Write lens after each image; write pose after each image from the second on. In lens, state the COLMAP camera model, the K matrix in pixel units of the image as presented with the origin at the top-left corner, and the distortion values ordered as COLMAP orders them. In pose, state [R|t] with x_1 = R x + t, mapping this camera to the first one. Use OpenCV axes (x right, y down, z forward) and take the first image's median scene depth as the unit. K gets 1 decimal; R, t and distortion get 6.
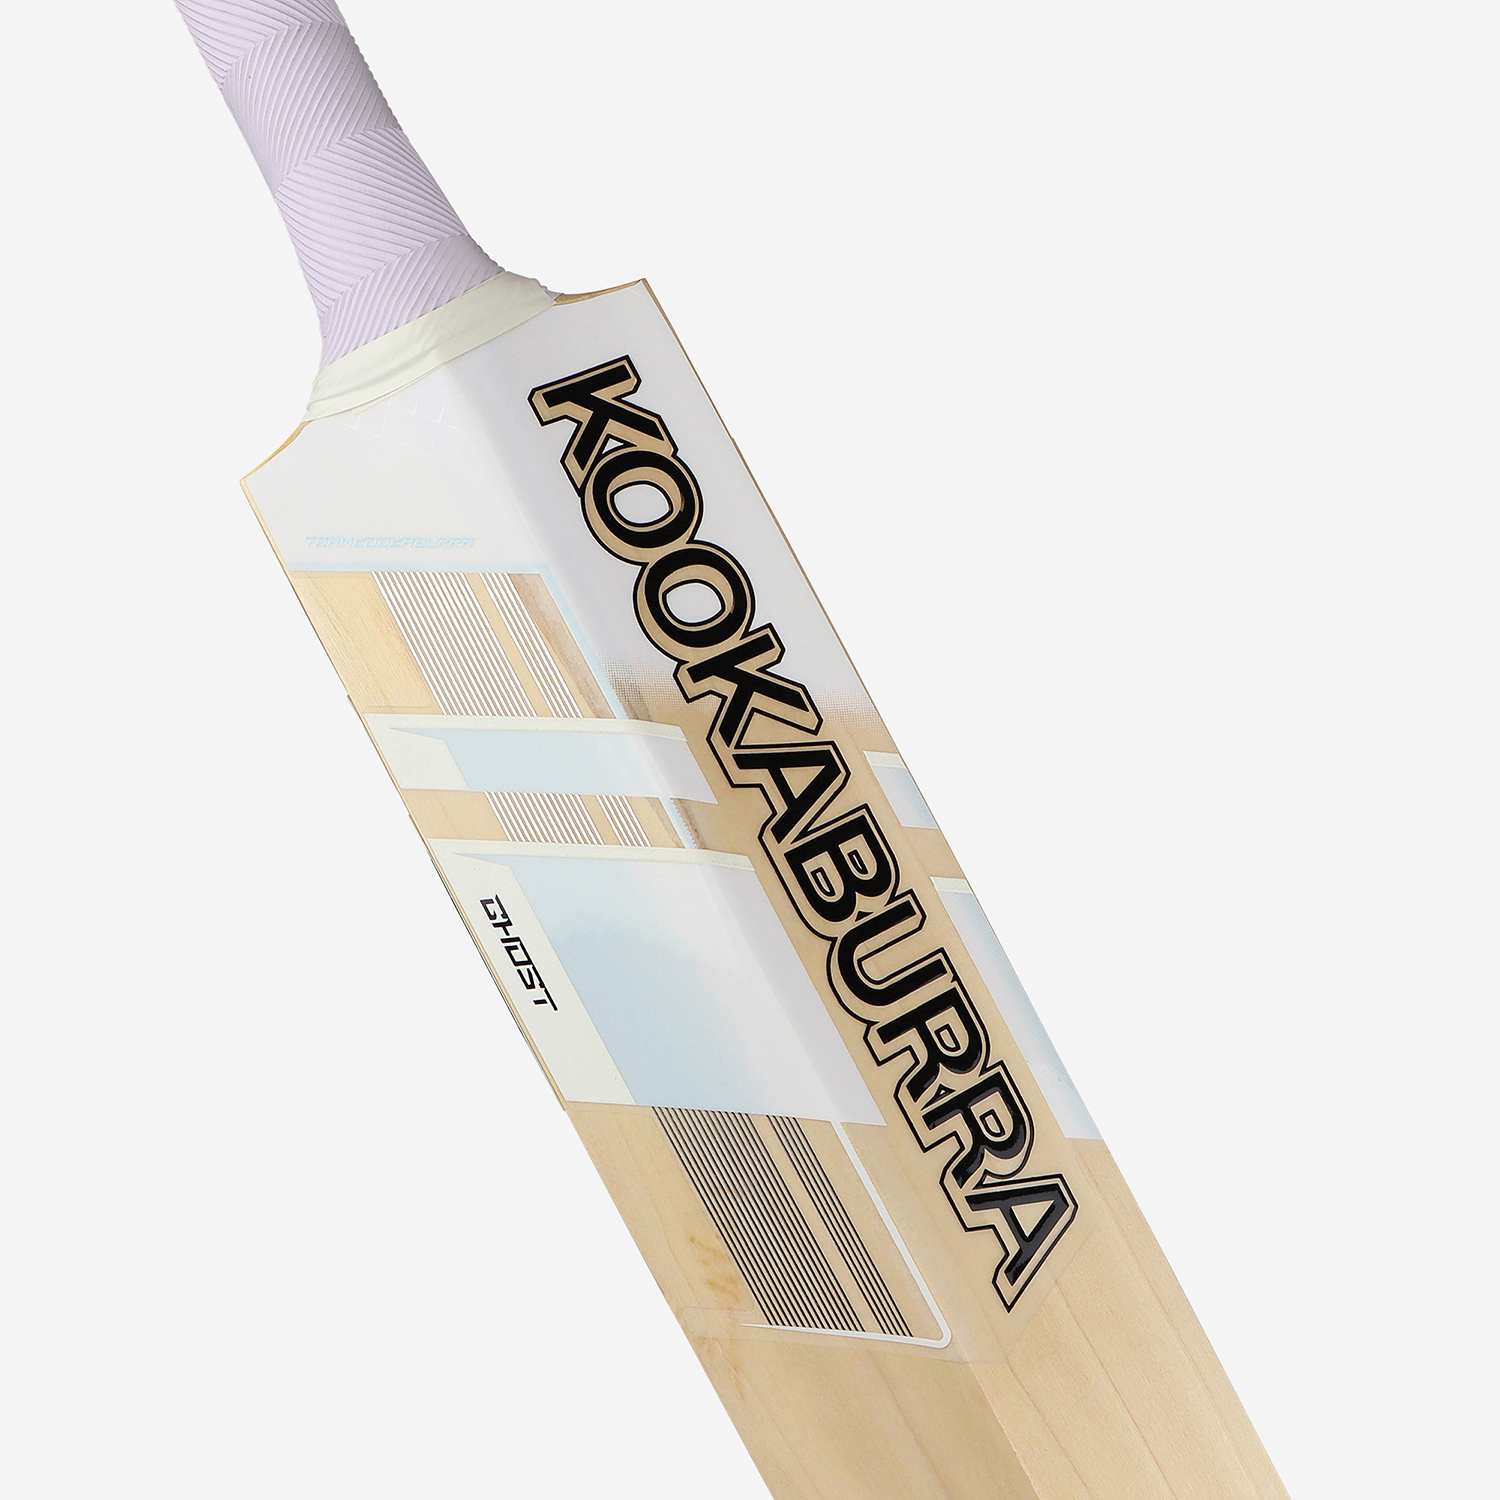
lens RADIAL K [[2586.9, 0, 750.0], [0, 2586.9, 750.0], [0, 0, 1]] dist [-0.239819, 0.062481]
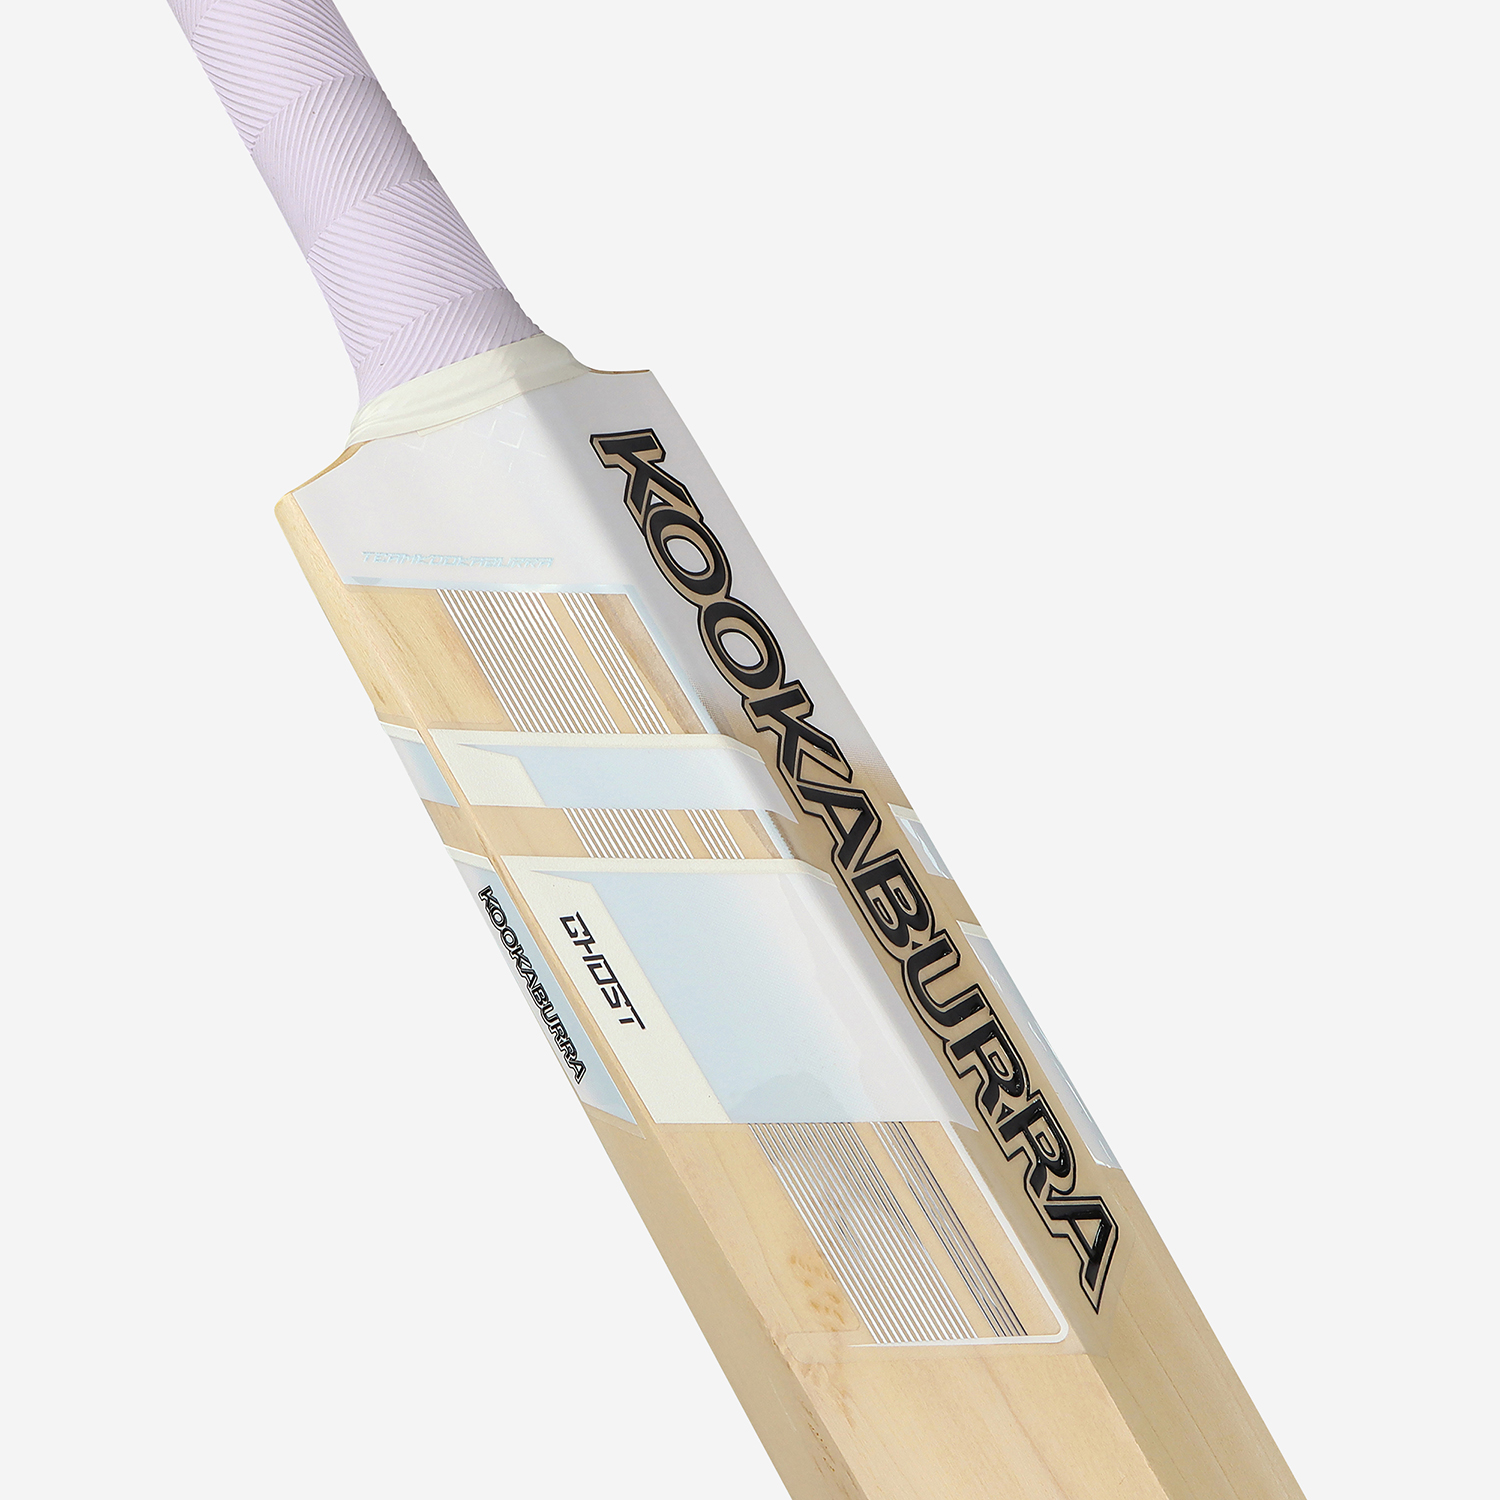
lens RADIAL K [[2586.9, 0, 750.0], [0, 2586.9, 750.0], [0, 0, 1]] dist [-0.239819, 0.062481]
pose [[0.893638, 0.083433, 0.440964, -0.474243], [0.048610, 0.958792, -0.279920, 0.273090], [-0.446147, 0.271583, 0.852758, 0.129376]]
